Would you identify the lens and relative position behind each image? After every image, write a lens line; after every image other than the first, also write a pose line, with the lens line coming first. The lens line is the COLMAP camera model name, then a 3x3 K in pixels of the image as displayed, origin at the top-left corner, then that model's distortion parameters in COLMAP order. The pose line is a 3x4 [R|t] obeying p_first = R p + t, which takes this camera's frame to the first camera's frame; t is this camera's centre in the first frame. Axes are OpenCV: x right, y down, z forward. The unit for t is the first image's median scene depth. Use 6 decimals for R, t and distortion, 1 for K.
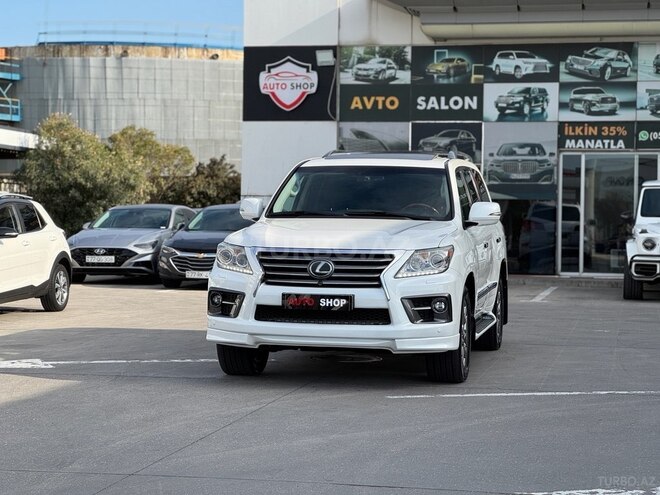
lens RADIAL K [[1424.3, 0, 330.0], [0, 1424.3, 247.5], [0, 0, 1]] dist [-0.034244, 2.729560]
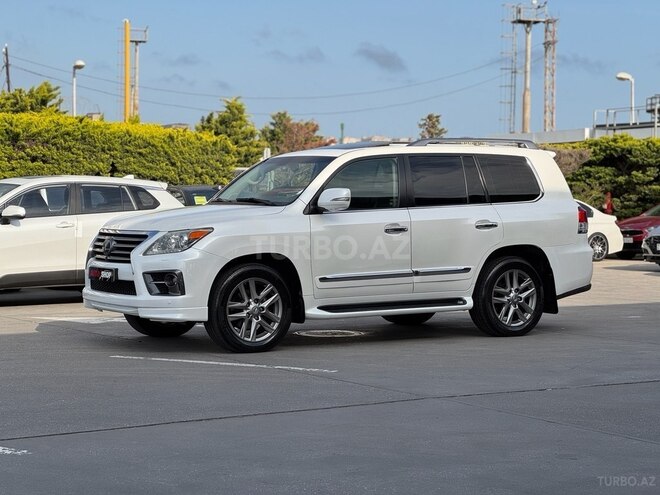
lens RADIAL K [[1424.3, 0, 330.0], [0, 1424.3, 247.5], [0, 0, 1]] dist [-0.034244, 2.729560]
pose [[0.704485, 0.015553, -0.709549, 0.342108], [-0.011412, 0.999879, 0.010586, 0.000389], [0.709627, 0.000639, 0.704577, 0.101969]]
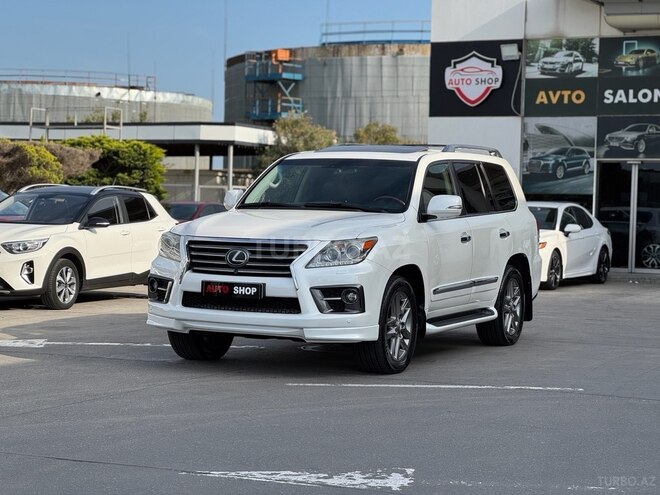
lens RADIAL K [[1424.3, 0, 330.0], [0, 1424.3, 247.5], [0, 0, 1]] dist [-0.034244, 2.729560]
pose [[0.974424, 0.016243, -0.224128, 0.101525], [-0.015814, 0.999868, 0.003709, 0.000983], [0.224159, -0.000069, 0.974553, 0.005144]]
